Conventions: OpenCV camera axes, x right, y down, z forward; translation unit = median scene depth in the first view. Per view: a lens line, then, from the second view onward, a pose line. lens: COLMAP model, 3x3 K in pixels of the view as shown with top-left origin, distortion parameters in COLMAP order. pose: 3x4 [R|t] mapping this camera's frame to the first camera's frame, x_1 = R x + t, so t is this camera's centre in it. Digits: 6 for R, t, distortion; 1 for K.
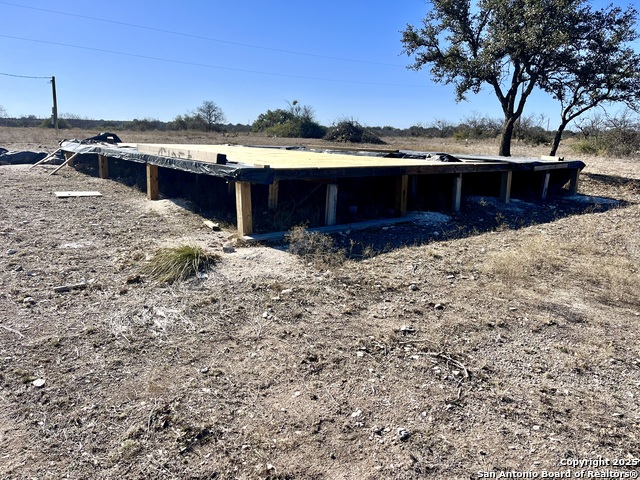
lens RADIAL K [[491.1, 0, 323.2], [0, 491.1, 237.9], [0, 0, 1]] dist [0.094688, -0.116670]
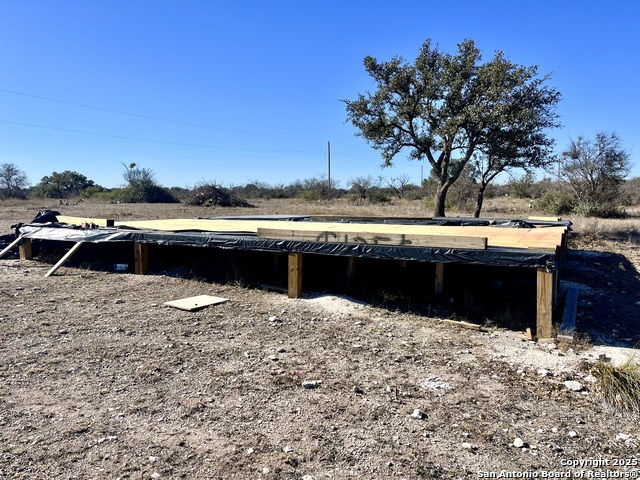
lens RADIAL K [[491.1, 0, 323.2], [0, 491.1, 237.9], [0, 0, 1]] dist [0.094688, -0.116670]
pose [[0.916257, -0.061425, 0.395854, -0.142587], [0.107494, 0.989633, -0.095247, -0.021508], [-0.385900, 0.129823, 0.913360, 0.060798]]
